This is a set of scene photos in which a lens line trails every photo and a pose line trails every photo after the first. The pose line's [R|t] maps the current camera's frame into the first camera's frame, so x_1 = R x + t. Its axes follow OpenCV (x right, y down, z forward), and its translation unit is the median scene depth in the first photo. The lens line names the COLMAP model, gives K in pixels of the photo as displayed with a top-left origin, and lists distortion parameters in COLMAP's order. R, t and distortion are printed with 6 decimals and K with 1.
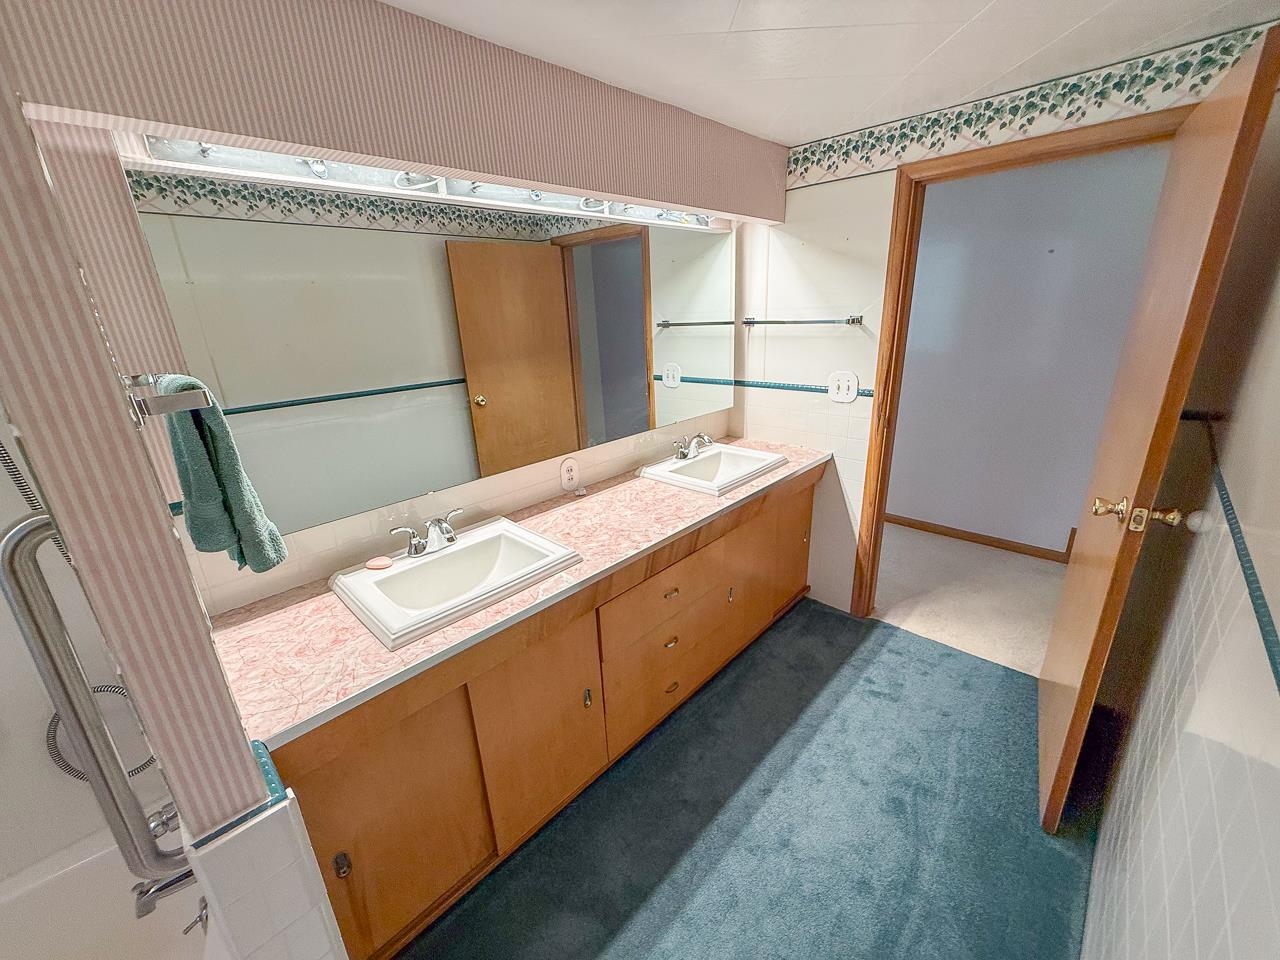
lens RADIAL K [[509.3, 0, 634.6], [0, 509.3, 476.4], [0, 0, 1]] dist [0.001007, -0.000288]
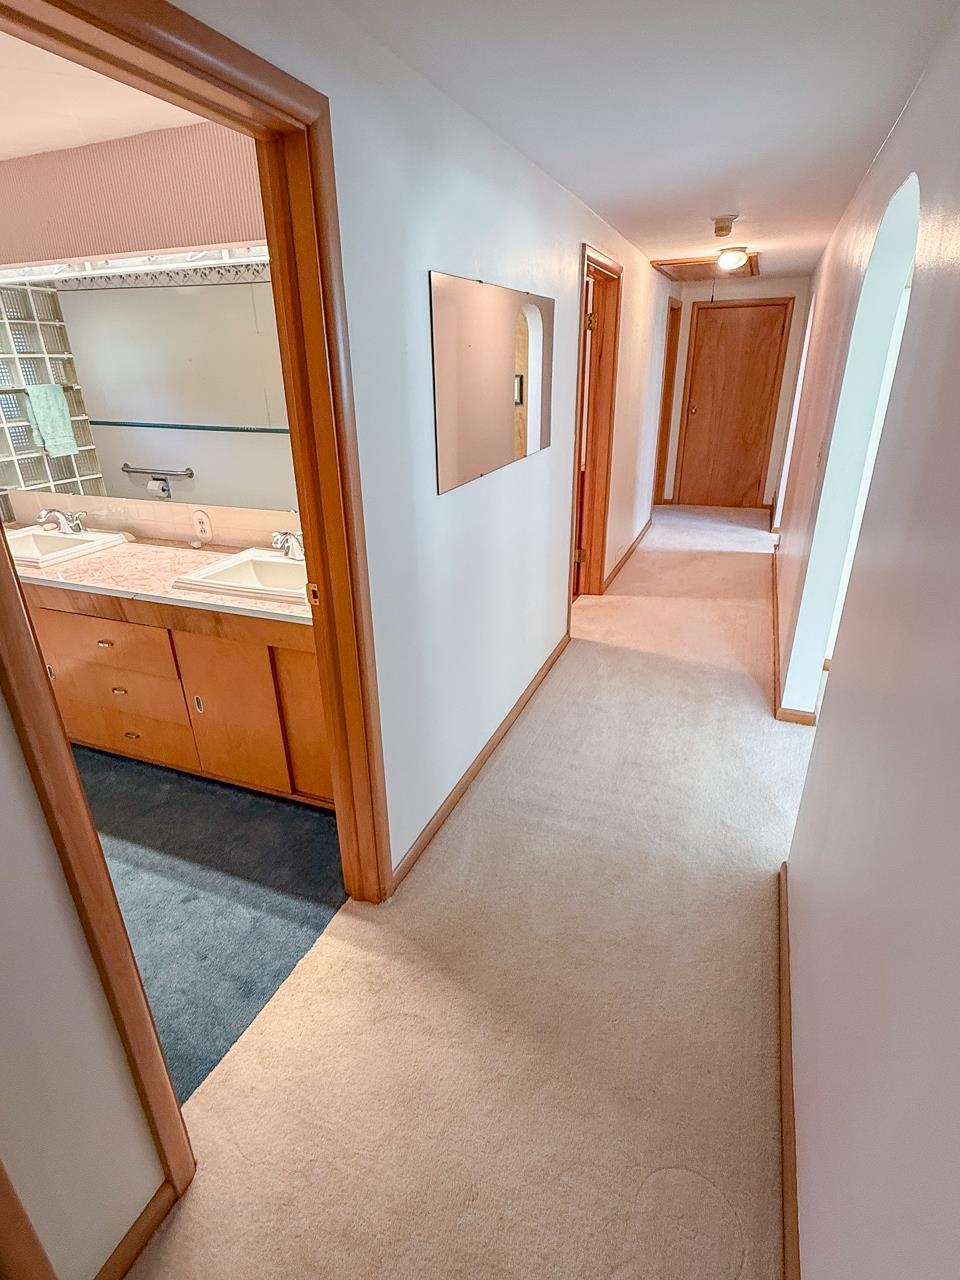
lens RADIAL K [[647.7, 0, 477.7], [0, 647.7, 641.5], [0, 0, 1]] dist [0.002142, -0.001638]
pose [[0.377416, 0.407427, -0.831601, 1.363174], [-0.294705, 0.904171, 0.309232, -0.389325], [0.877899, 0.128368, 0.461319, 0.951440]]
